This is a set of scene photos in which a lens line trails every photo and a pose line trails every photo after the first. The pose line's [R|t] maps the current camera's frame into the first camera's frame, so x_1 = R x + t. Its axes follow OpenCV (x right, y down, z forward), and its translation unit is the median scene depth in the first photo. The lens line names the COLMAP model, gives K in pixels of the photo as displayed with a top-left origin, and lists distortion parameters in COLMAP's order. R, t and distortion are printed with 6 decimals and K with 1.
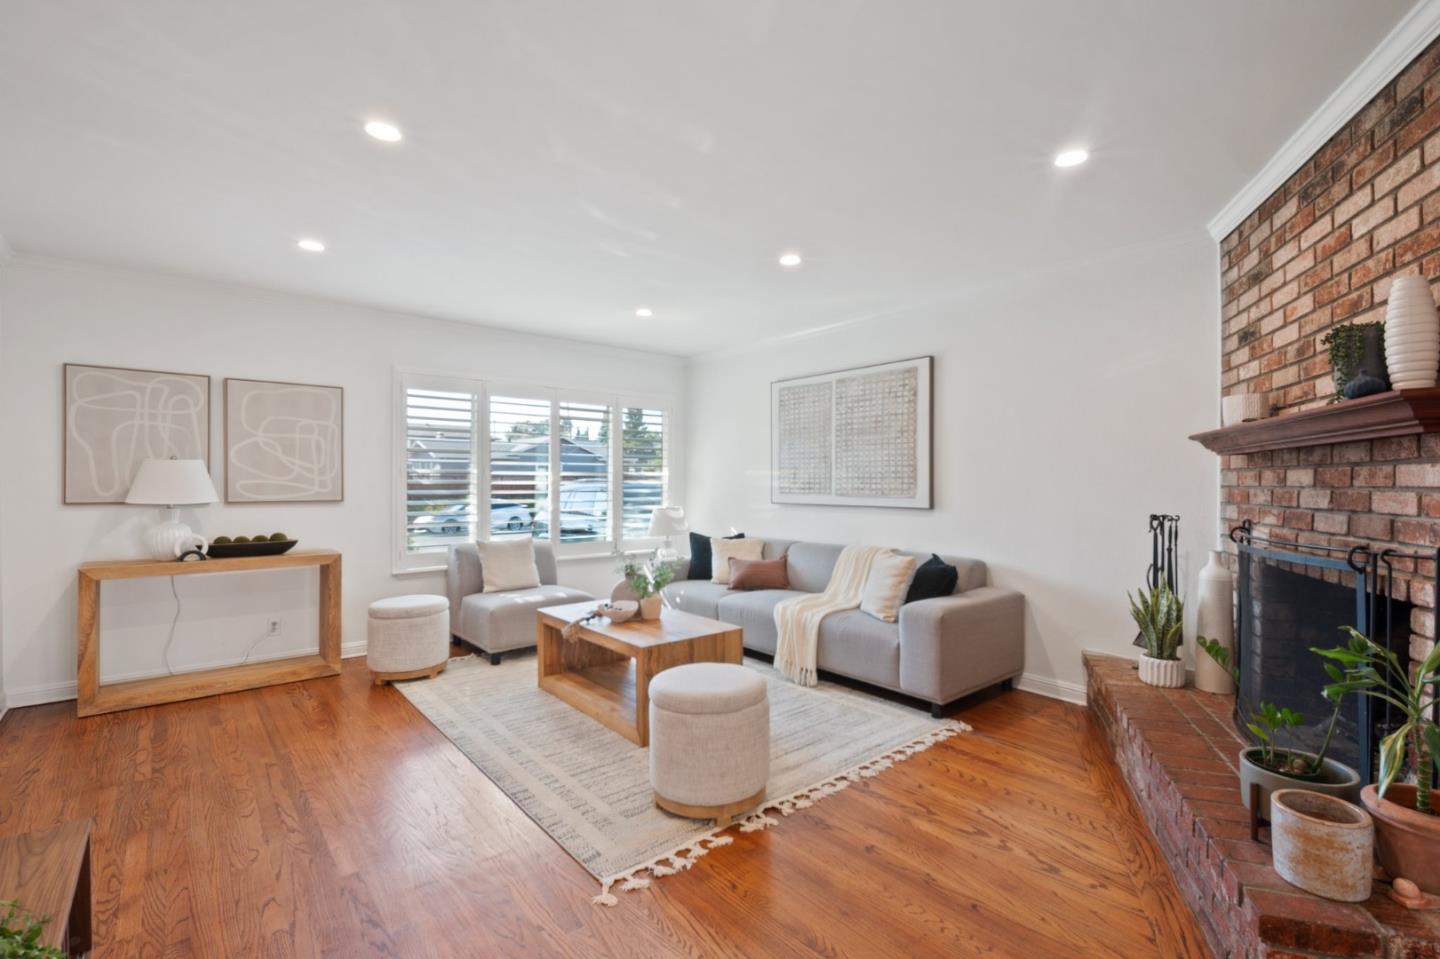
lens RADIAL K [[651.7, 0, 720.0], [0, 651.7, 479.5], [0, 0, 1]] dist [-0.000779, -0.000629]
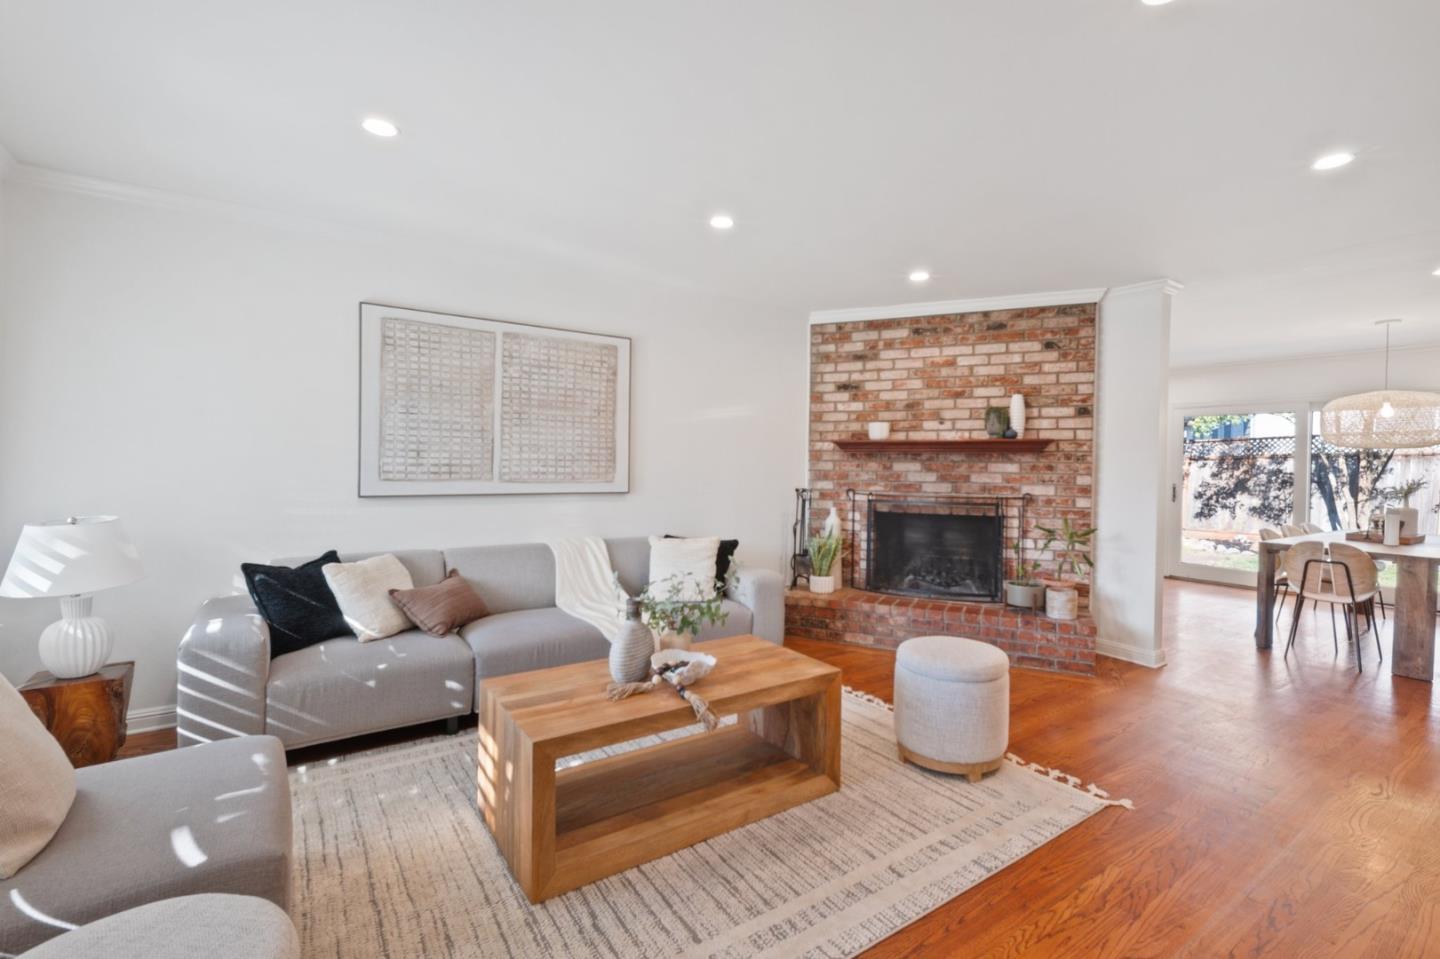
lens RADIAL K [[659.8, 0, 759.9], [0, 659.8, 470.7], [0, 0, 1]] dist [0.000357, -0.001064]
pose [[0.055464, -0.003752, 0.998454, -0.641202], [-0.015185, 0.999874, 0.004601, 0.003646], [-0.998345, -0.015417, 0.055400, 0.711601]]
